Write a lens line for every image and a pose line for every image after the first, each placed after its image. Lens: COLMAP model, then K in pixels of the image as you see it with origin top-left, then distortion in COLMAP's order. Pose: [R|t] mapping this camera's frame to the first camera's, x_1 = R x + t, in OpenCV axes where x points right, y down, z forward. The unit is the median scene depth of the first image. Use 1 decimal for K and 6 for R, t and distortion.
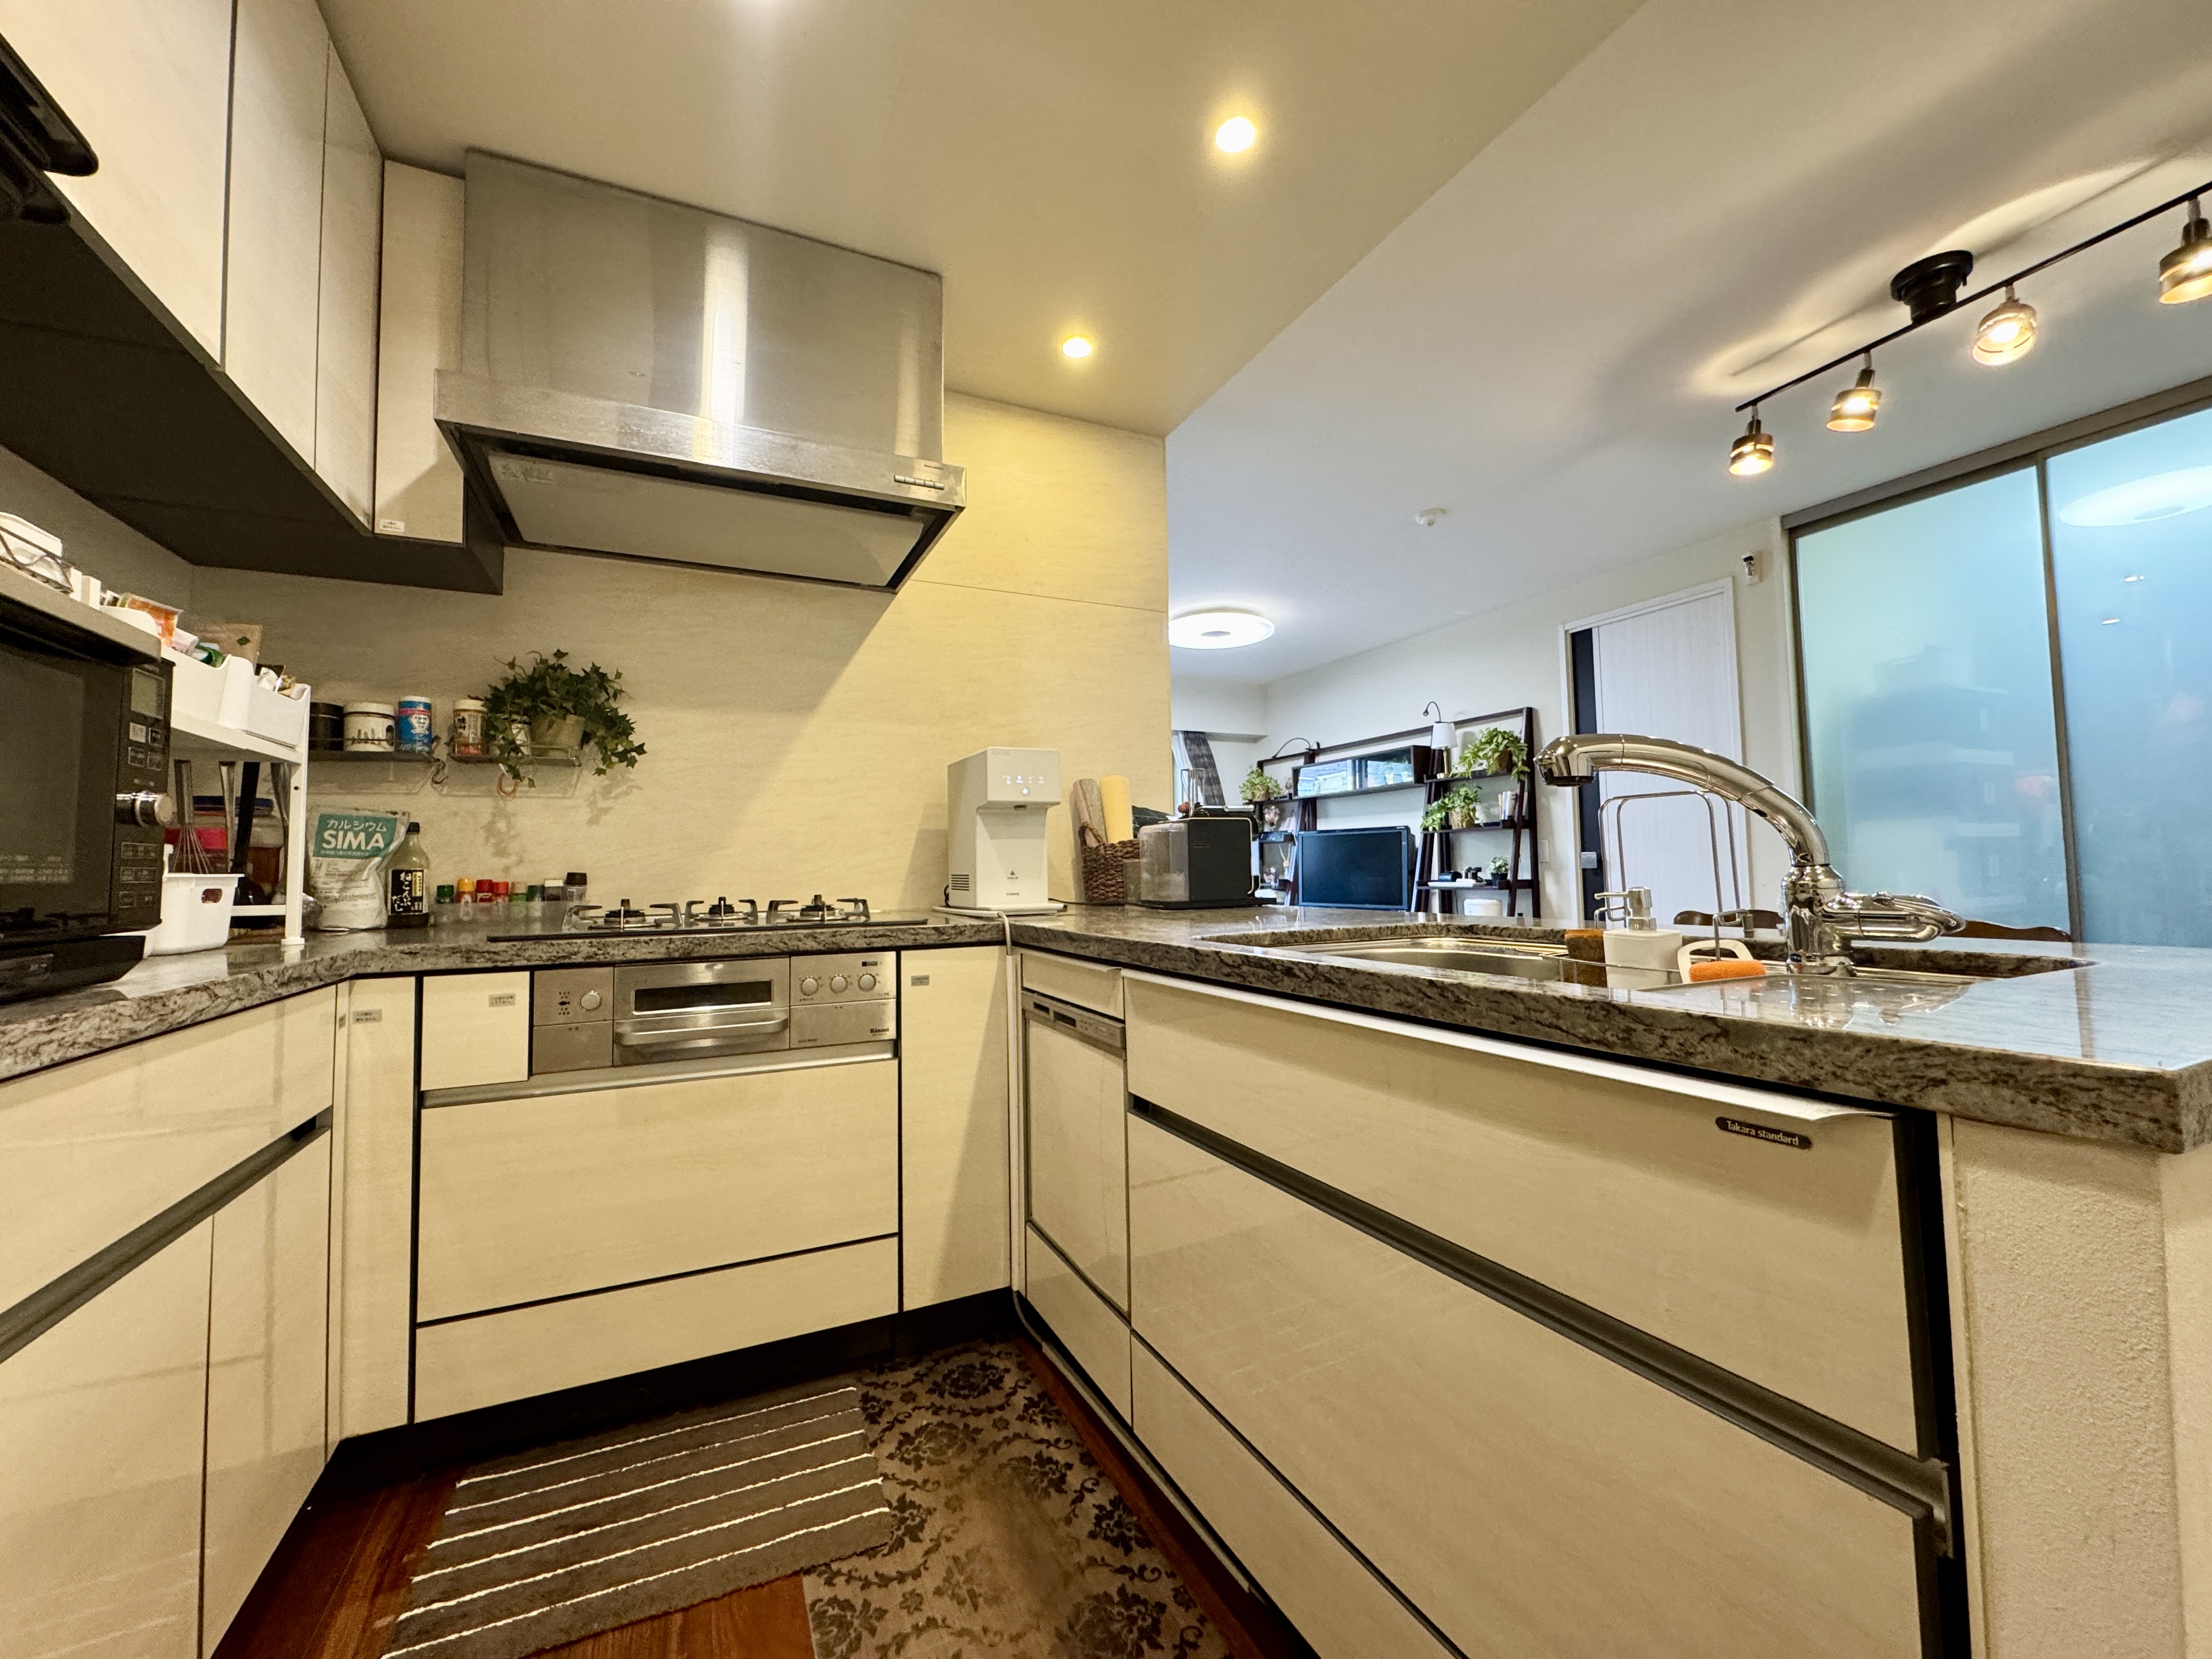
lens RADIAL K [[879.1, 0, 1102.6], [0, 879.1, 824.0], [0, 0, 1]] dist [-0.001707, 0.000293]
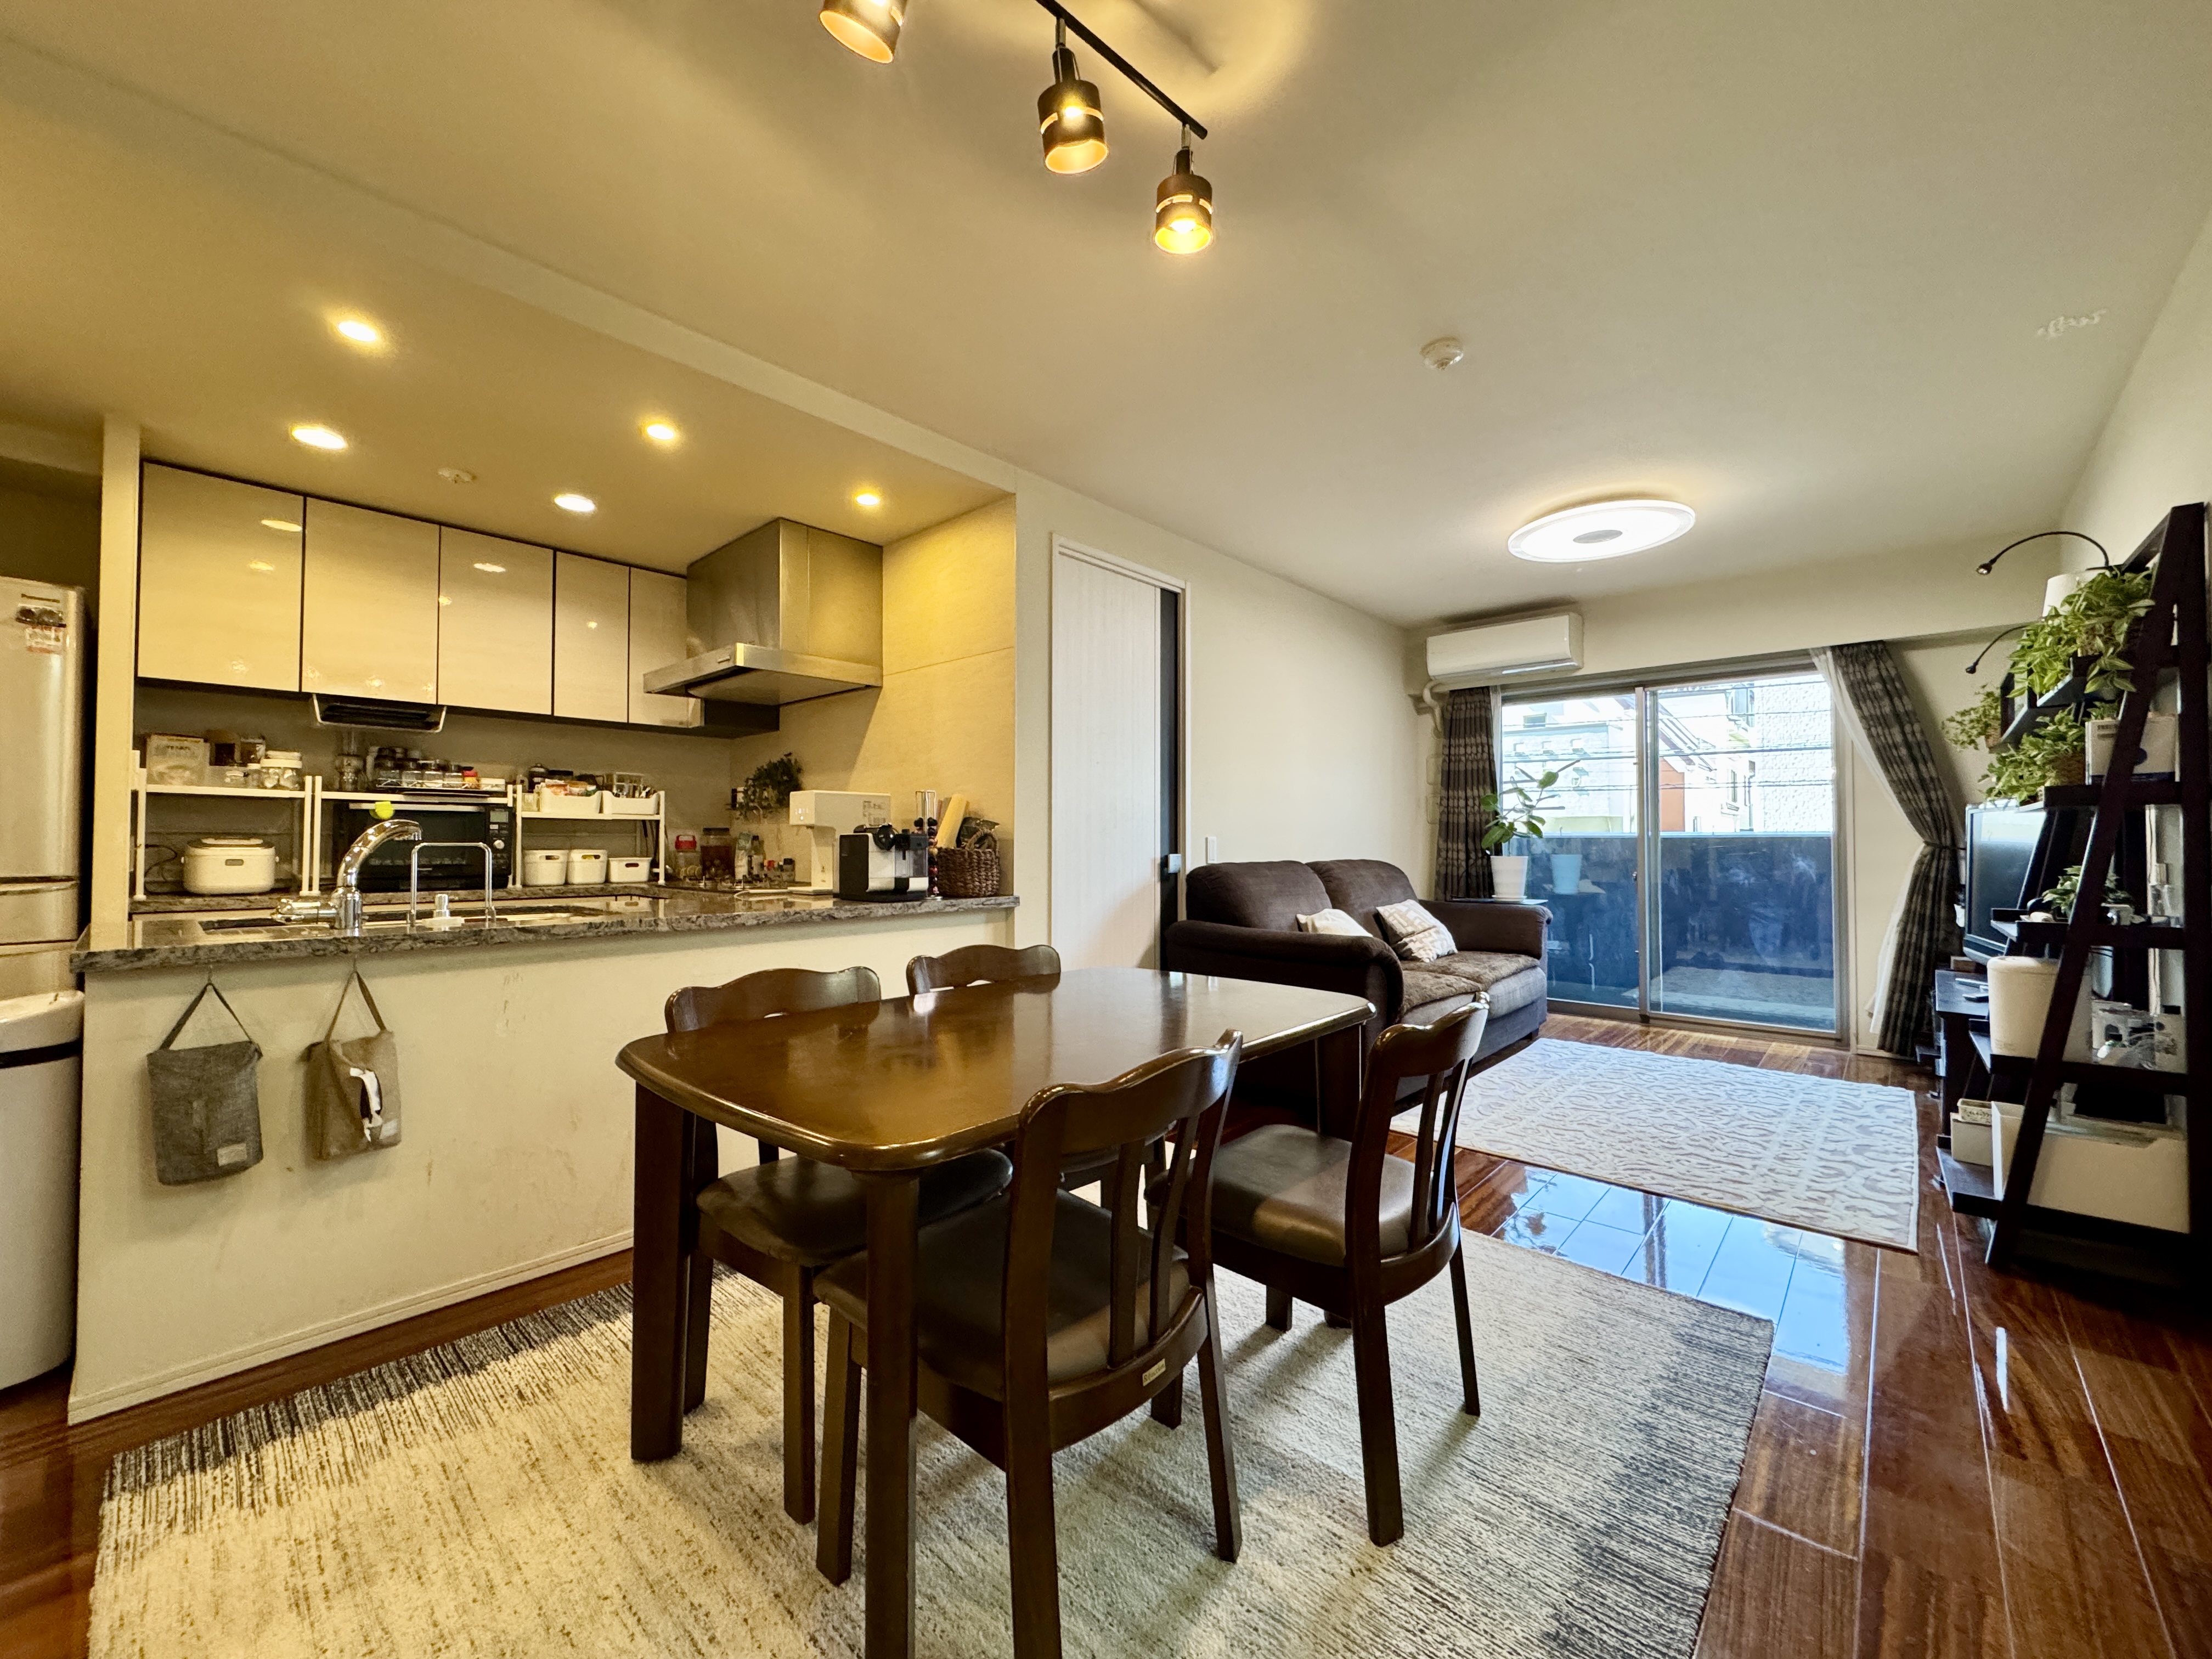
lens RADIAL K [[879.1, 0, 1102.6], [0, 879.1, 824.0], [0, 0, 1]] dist [-0.001707, 0.000293]
pose [[0.376977, -0.002442, -0.926219, 0.672819], [0.040870, 0.999066, 0.014000, -0.011578], [0.925320, -0.043132, 0.376725, 0.375990]]
